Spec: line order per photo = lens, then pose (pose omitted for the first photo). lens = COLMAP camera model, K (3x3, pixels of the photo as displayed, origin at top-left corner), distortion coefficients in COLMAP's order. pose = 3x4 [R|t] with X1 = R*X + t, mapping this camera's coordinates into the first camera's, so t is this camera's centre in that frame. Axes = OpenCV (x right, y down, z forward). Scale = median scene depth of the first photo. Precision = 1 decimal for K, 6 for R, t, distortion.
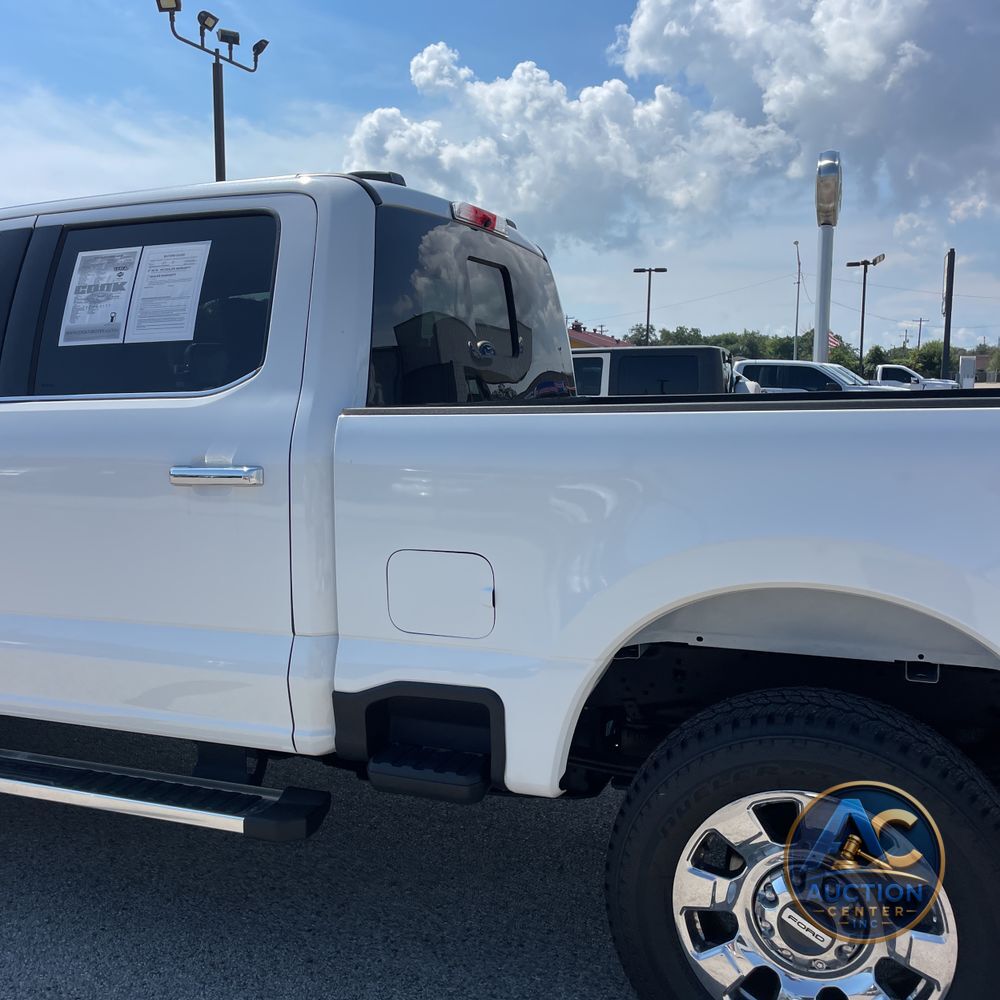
lens RADIAL K [[1021.7, 0, 500.0], [0, 1021.7, 500.0], [0, 0, 1]] dist [0.056649, -0.044433]
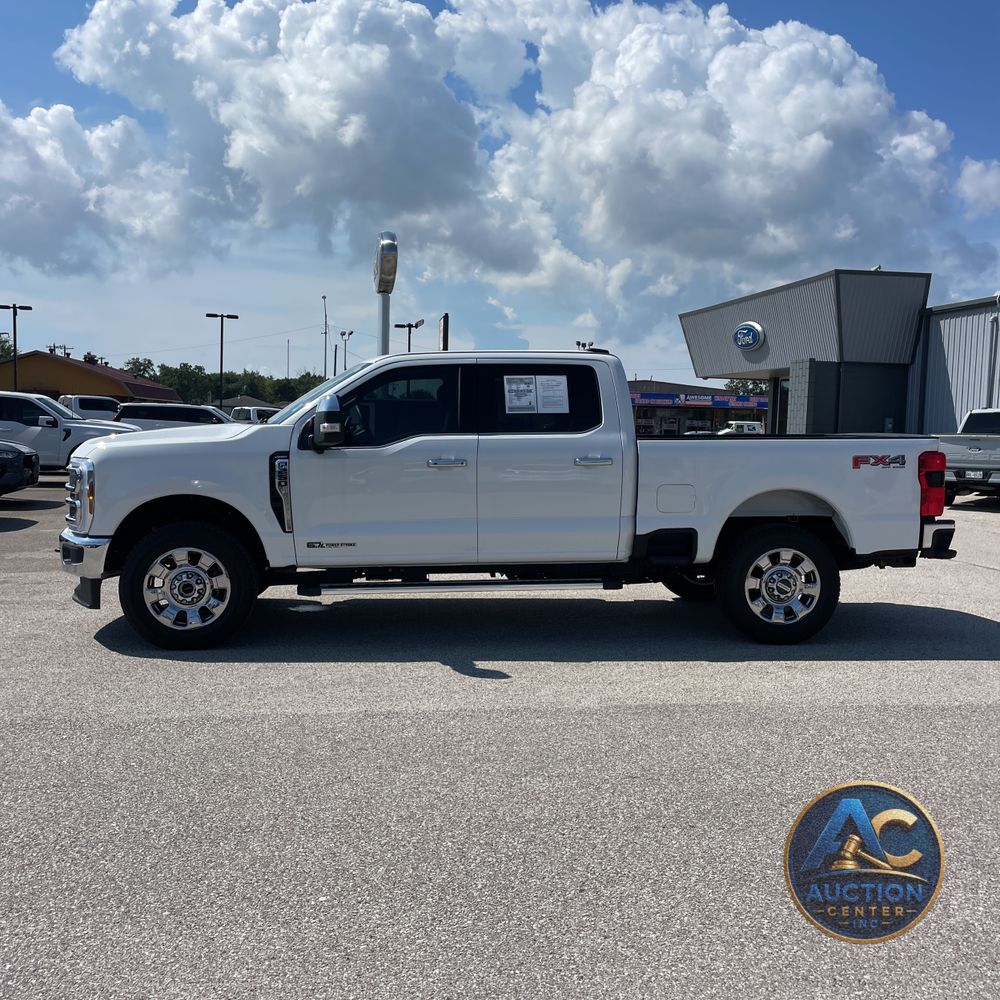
lens RADIAL K [[1021.7, 0, 500.0], [0, 1021.7, 500.0], [0, 0, 1]] dist [0.056649, -0.044433]
pose [[0.874270, -0.020333, 0.485014, -1.661797], [0.037505, 0.998965, -0.025726, 0.128394], [-0.483989, 0.040683, 0.874128, -1.184002]]
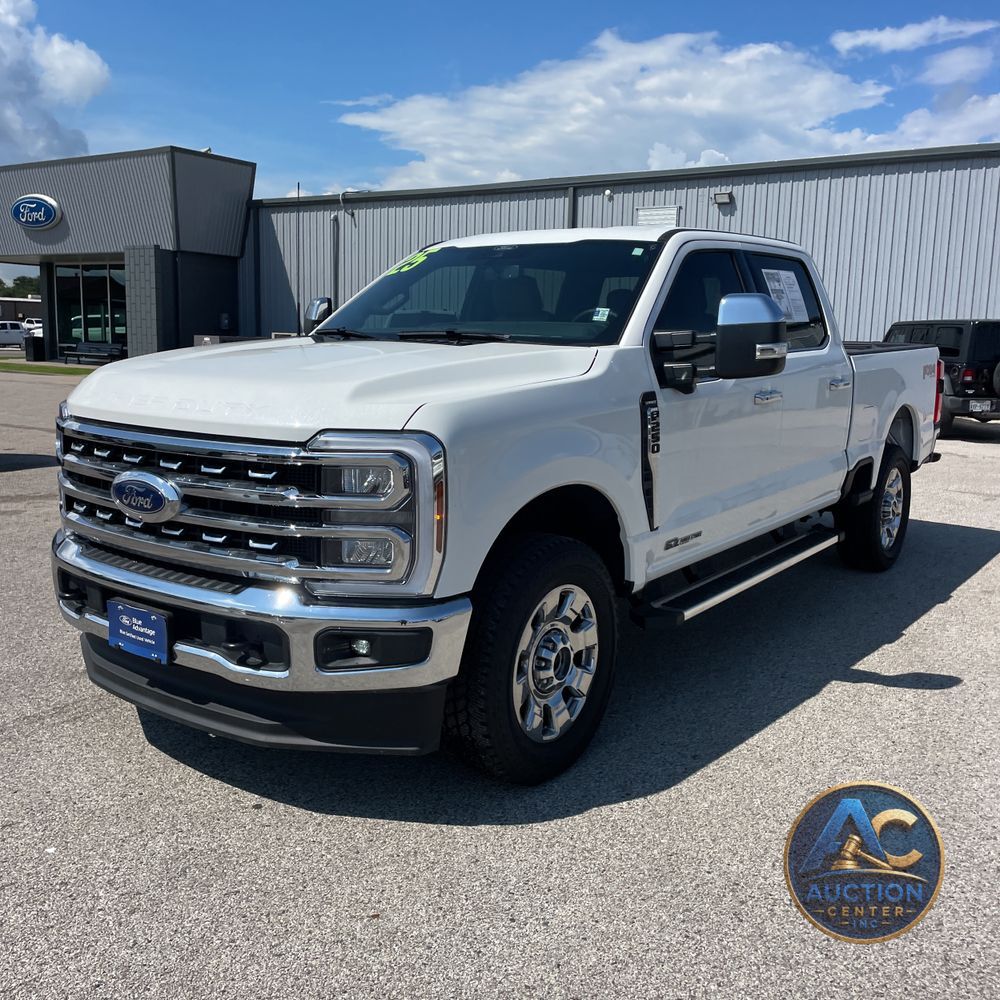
lens RADIAL K [[1021.7, 0, 500.0], [0, 1021.7, 500.0], [0, 0, 1]] dist [0.056649, -0.044433]
pose [[0.240881, -0.153794, 0.958292, -2.345055], [0.094380, 0.986398, 0.134581, -0.132038], [-0.965955, 0.058025, 0.252119, 1.036739]]
